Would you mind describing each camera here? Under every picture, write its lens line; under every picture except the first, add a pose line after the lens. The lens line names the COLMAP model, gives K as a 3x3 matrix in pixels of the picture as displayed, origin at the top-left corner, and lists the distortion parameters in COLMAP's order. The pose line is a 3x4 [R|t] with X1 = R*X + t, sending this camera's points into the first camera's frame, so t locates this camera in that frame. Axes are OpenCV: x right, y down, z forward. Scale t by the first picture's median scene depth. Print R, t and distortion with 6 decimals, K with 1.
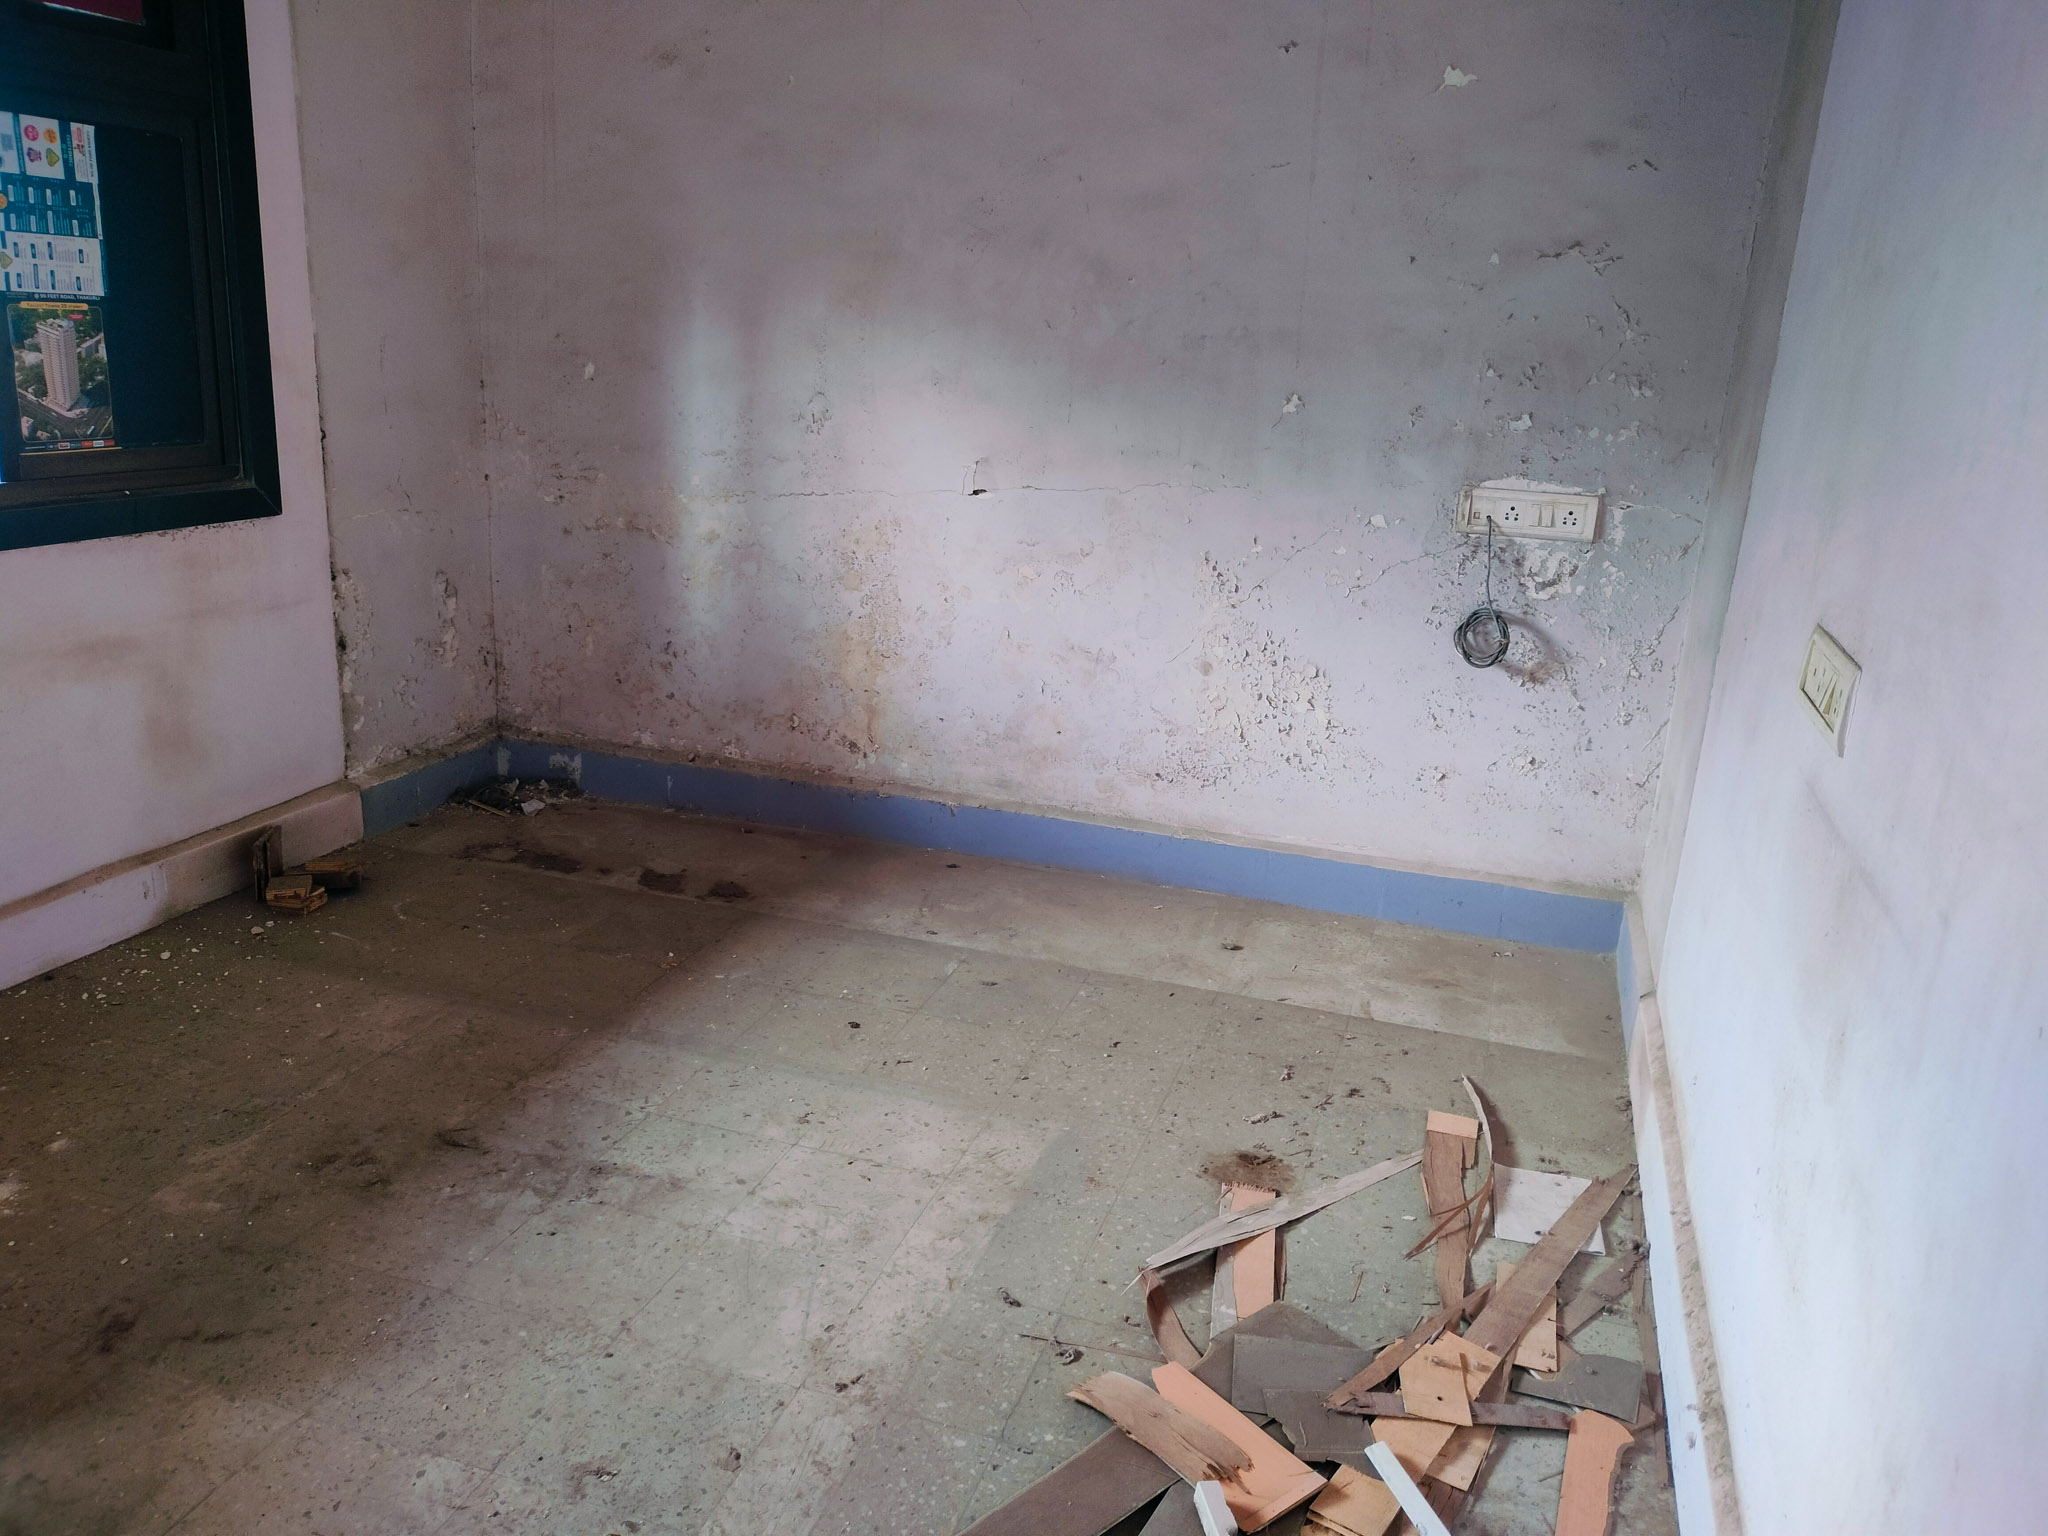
lens RADIAL K [[1561.3, 0, 1037.1], [0, 1561.3, 787.2], [0, 0, 1]] dist [0.064853, -0.080075]
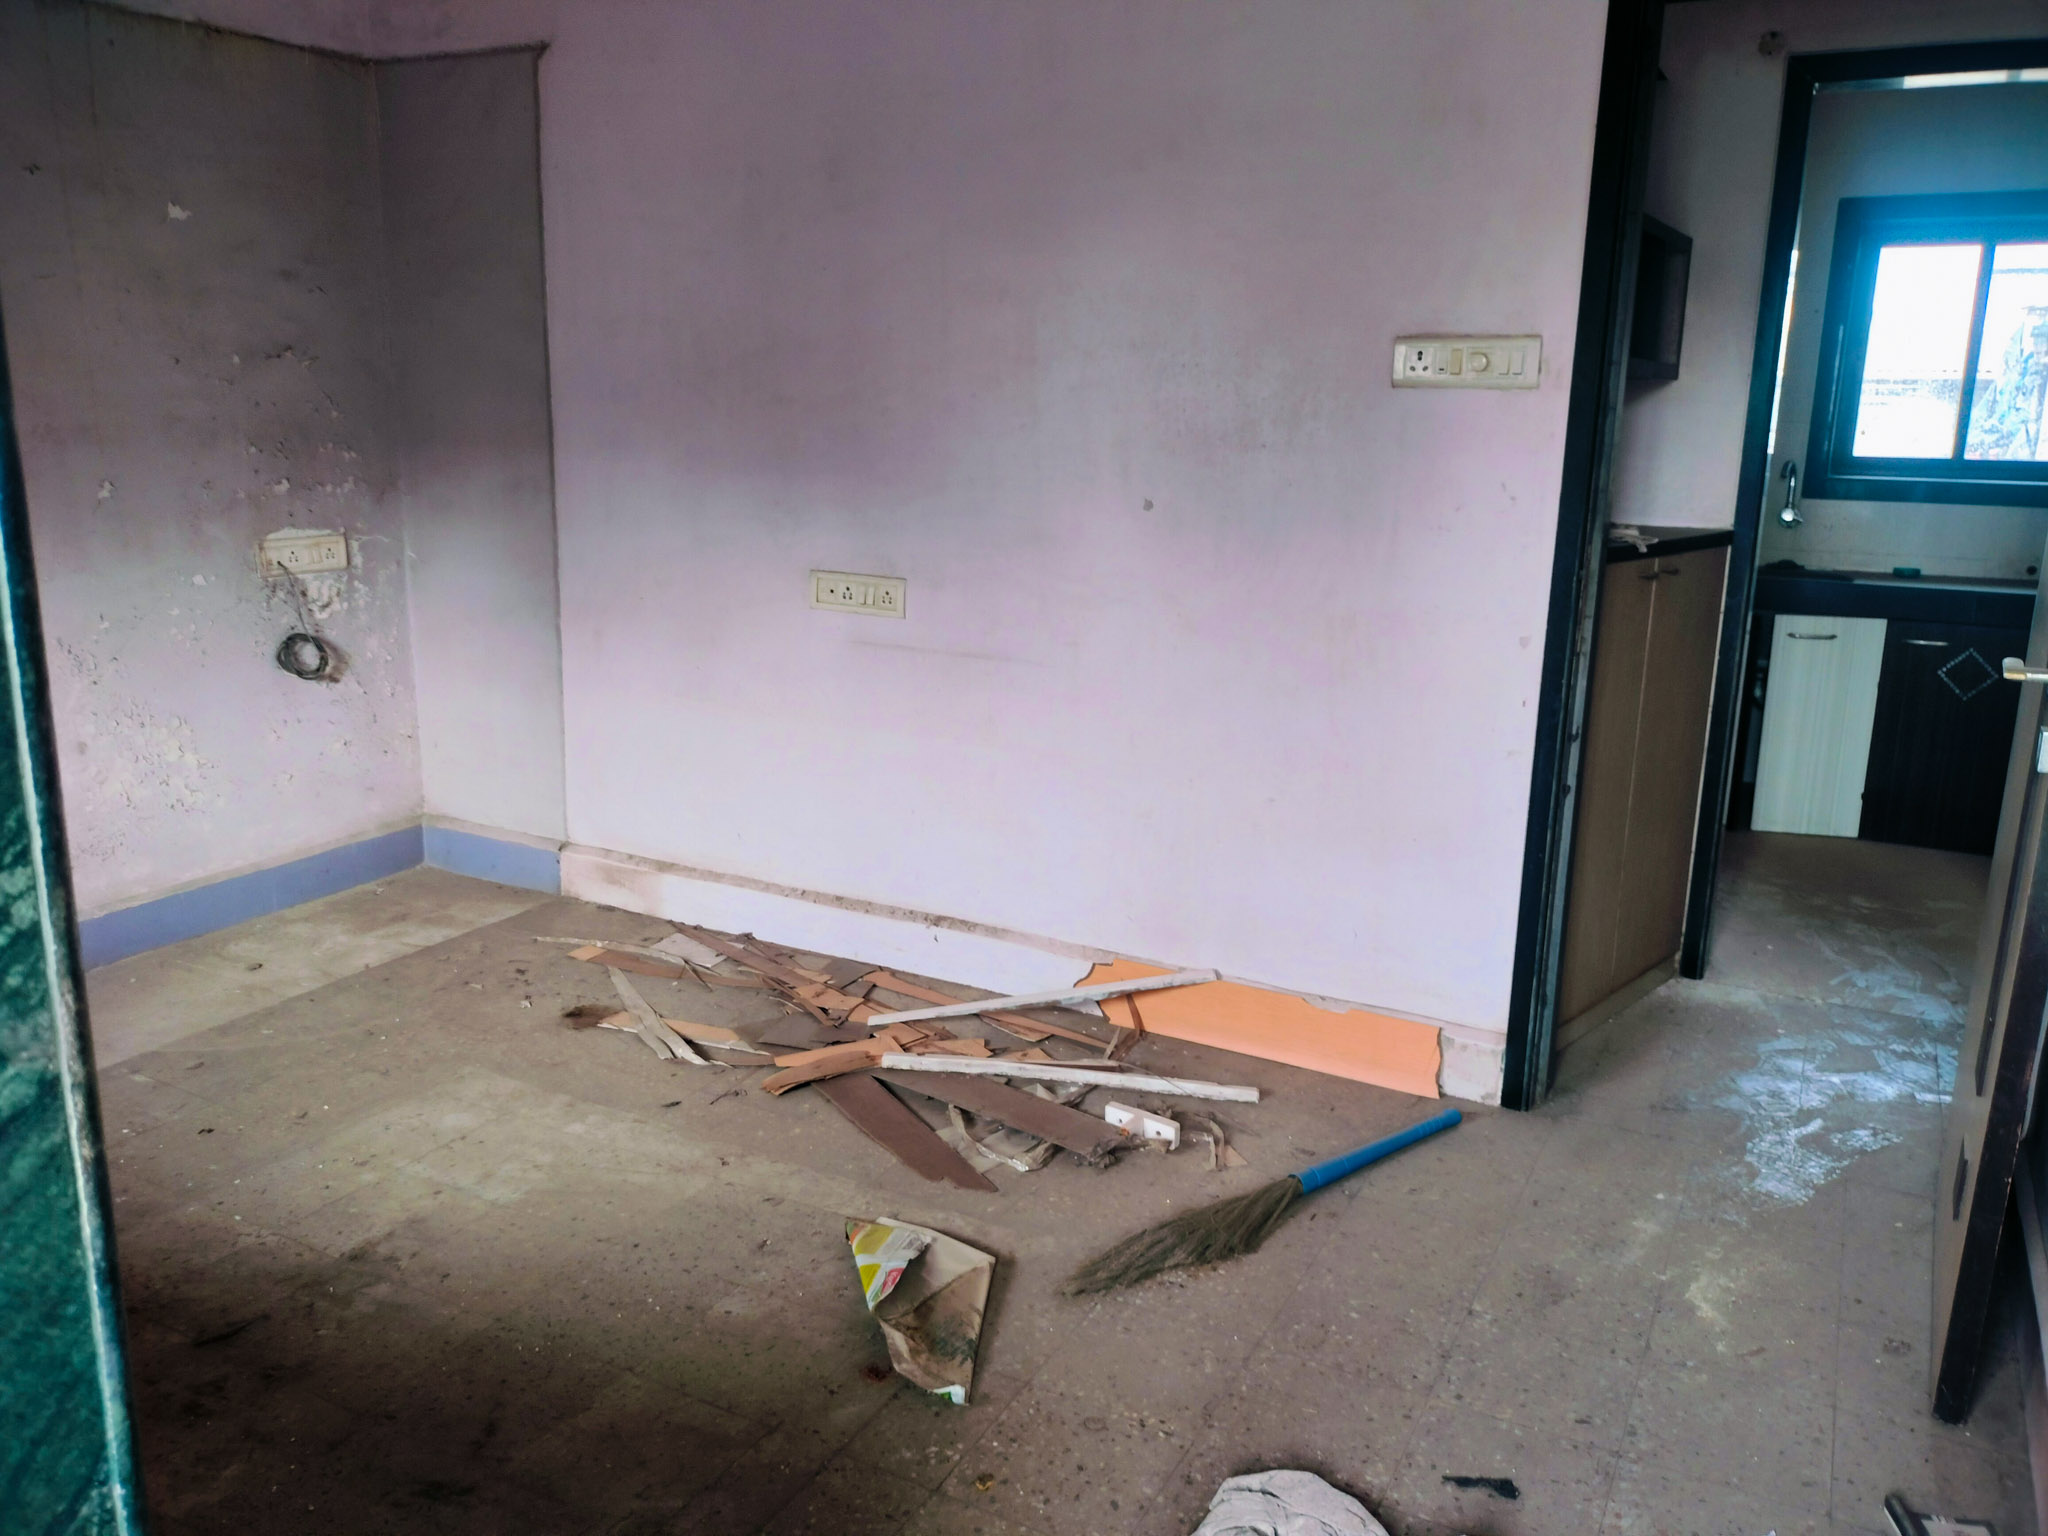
lens RADIAL K [[1561.3, 0, 1034.2], [0, 1561.3, 792.0], [0, 0, 1]] dist [0.064853, -0.080075]
pose [[0.163975, -0.288705, 0.943272, -0.767487], [0.272765, 0.932203, 0.237901, -0.123962], [-0.948004, 0.218282, 0.231606, 0.166437]]
